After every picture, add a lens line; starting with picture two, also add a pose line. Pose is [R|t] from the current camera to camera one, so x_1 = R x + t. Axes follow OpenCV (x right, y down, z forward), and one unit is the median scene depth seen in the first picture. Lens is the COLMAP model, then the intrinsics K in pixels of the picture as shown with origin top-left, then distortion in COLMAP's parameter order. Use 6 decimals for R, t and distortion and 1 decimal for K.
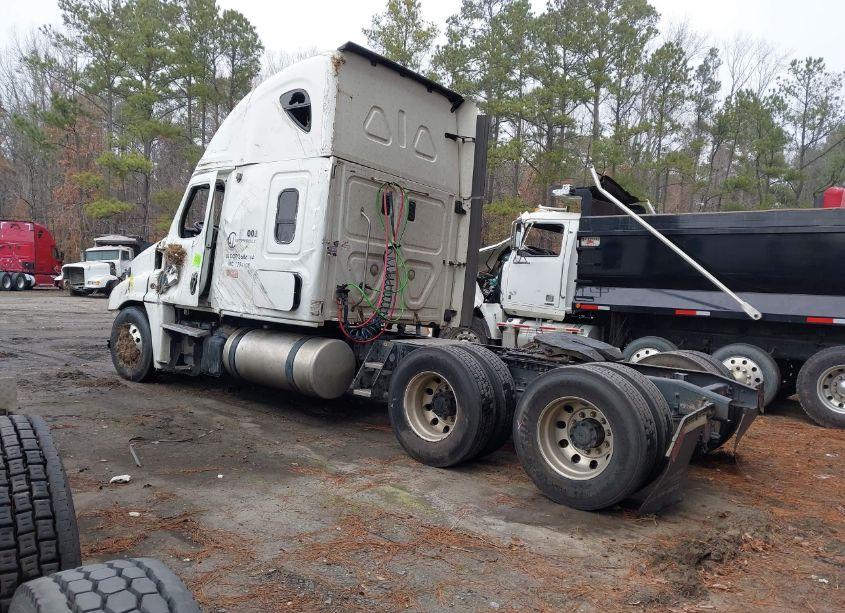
lens RADIAL K [[658.3, 0, 424.7], [0, 658.3, 321.8], [0, 0, 1]] dist [0.034480, -0.033374]
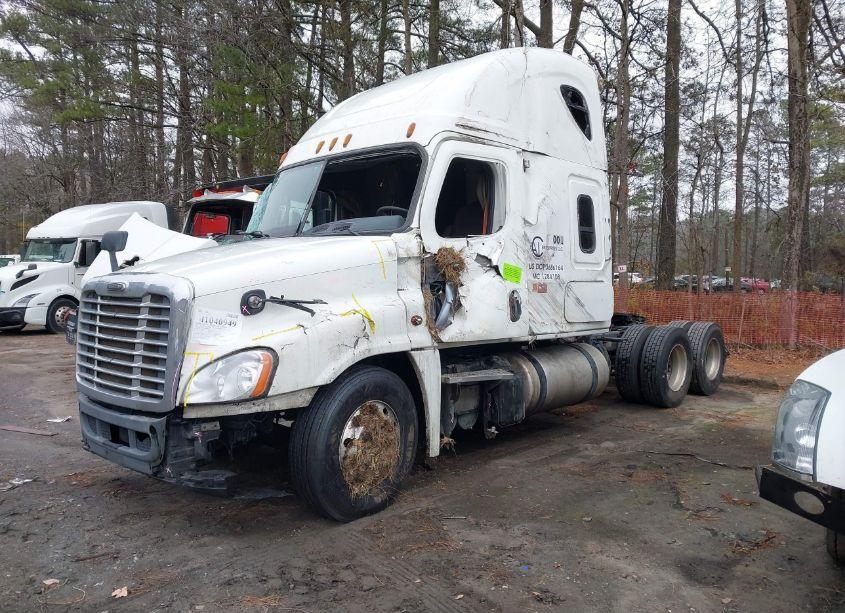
lens RADIAL K [[658.3, 0, 424.7], [0, 658.3, 321.8], [0, 0, 1]] dist [0.034480, -0.033374]
pose [[0.064160, -0.126666, 0.989868, -1.017935], [0.053430, 0.990925, 0.123338, -0.128235], [-0.996508, 0.044975, 0.070345, 1.001786]]
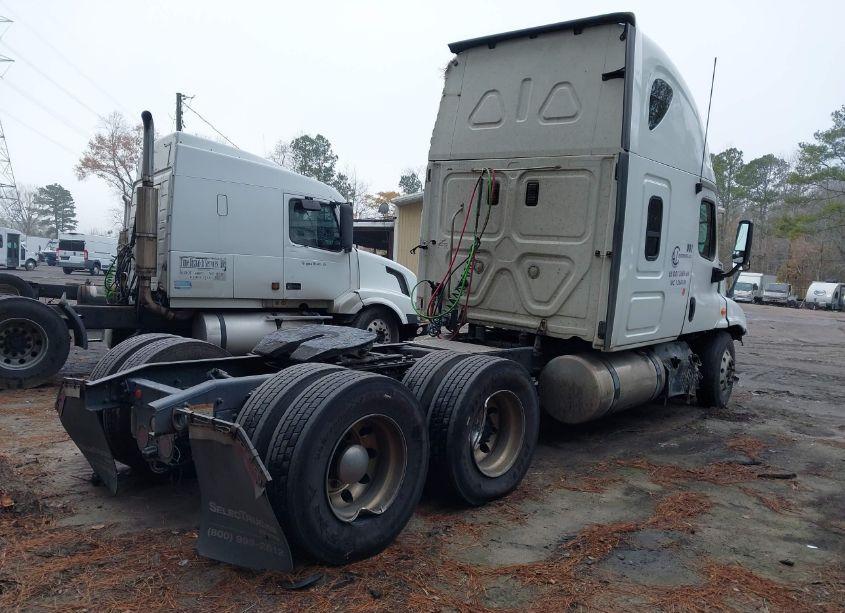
lens RADIAL K [[658.3, 0, 424.7], [0, 658.3, 321.8], [0, 0, 1]] dist [0.034480, -0.033374]
pose [[-0.033247, 0.024255, -0.999153, 0.757912], [-0.113138, 0.993188, 0.027875, -0.017193], [0.993023, 0.113969, -0.030277, 0.856444]]
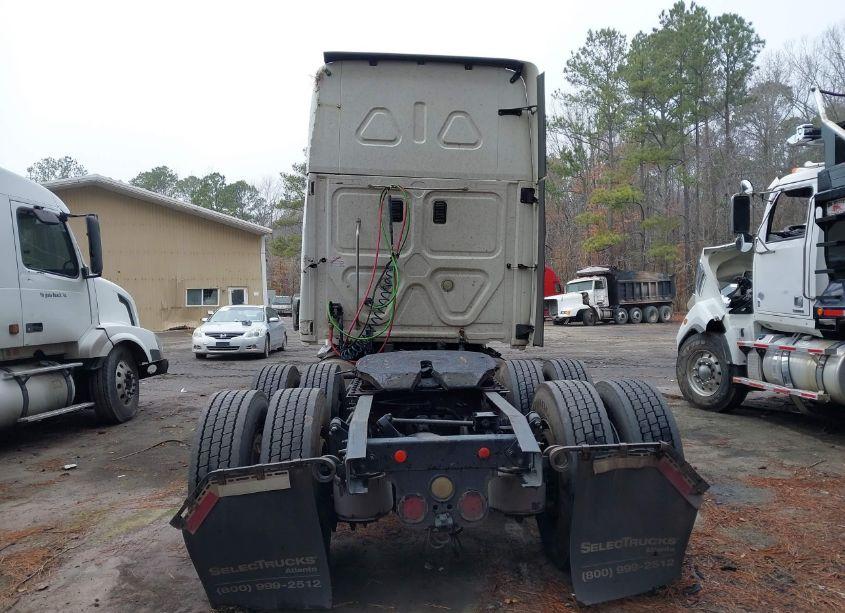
lens RADIAL K [[658.3, 0, 424.7], [0, 658.3, 321.8], [0, 0, 1]] dist [0.034480, -0.033374]
pose [[0.674026, -0.038097, -0.737724, 0.563962], [0.007446, 0.998969, -0.044785, 0.013537], [0.738670, 0.024693, 0.673615, 0.380777]]
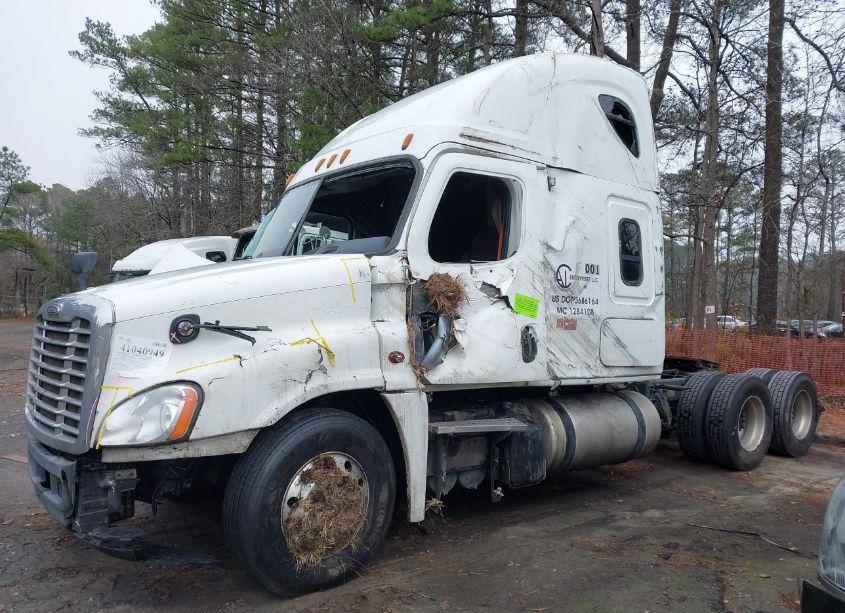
lens RADIAL K [[666.2, 0, 428.0], [0, 666.2, 316.2], [0, 0, 1]] dist [0.002777, 0.007739]
pose [[0.201386, -0.056429, 0.977885, -0.923542], [0.041852, 0.997923, 0.048966, -0.112223], [-0.978618, 0.031066, 0.203329, 0.922965]]
